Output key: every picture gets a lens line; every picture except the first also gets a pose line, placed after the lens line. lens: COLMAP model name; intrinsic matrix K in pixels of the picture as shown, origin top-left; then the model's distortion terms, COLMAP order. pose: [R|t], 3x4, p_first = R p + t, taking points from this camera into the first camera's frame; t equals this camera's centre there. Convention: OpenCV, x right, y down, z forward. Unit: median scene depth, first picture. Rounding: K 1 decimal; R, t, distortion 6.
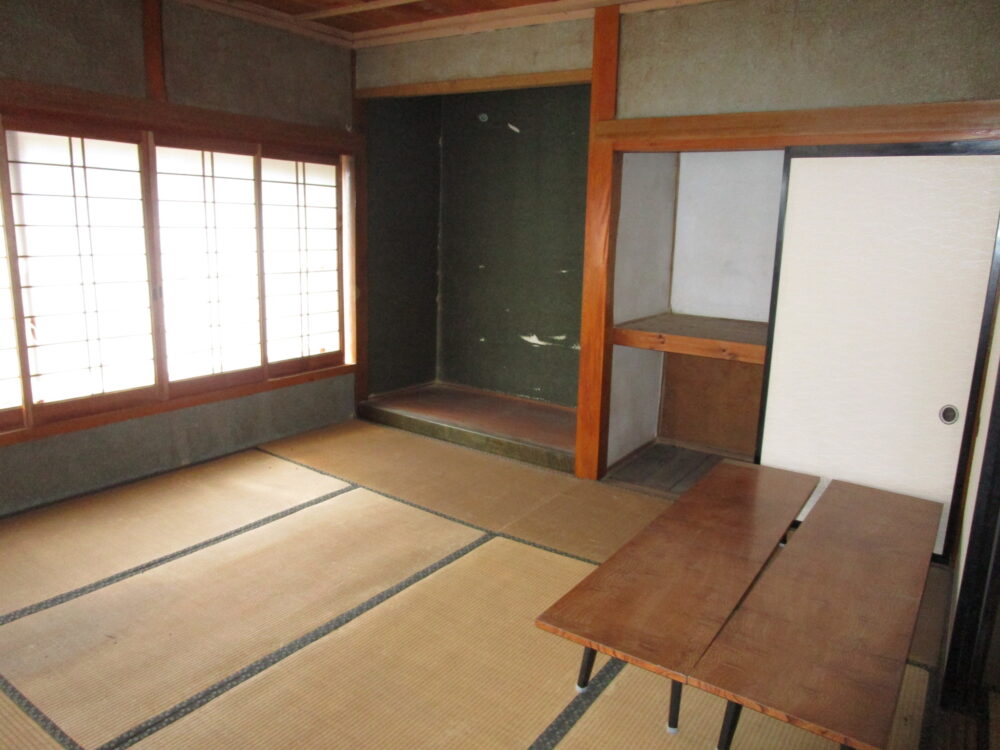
lens RADIAL K [[710.6, 0, 498.5], [0, 710.6, 366.6], [0, 0, 1]] dist [-0.037063, 0.002869]
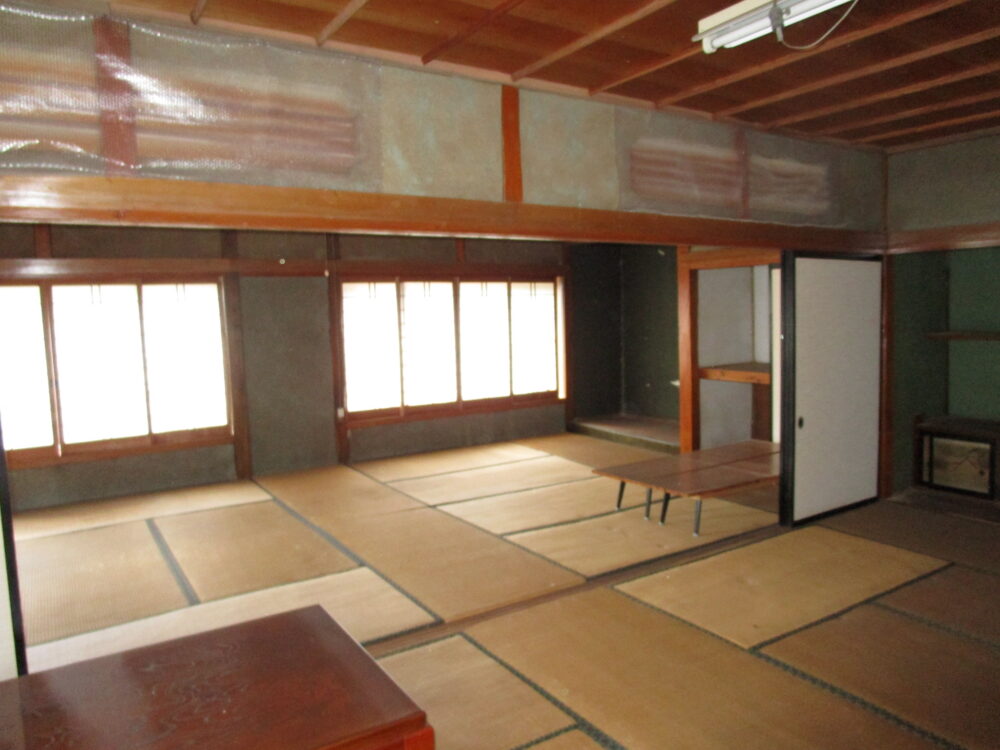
lens RADIAL K [[710.6, 0, 500.3], [0, 710.6, 375.9], [0, 0, 1]] dist [-0.037063, 0.002869]
pose [[0.927354, -0.014622, -0.373900, 0.314528], [-0.025717, 0.994383, -0.102671, 0.133708], [0.373301, 0.104828, 0.921769, -0.671682]]
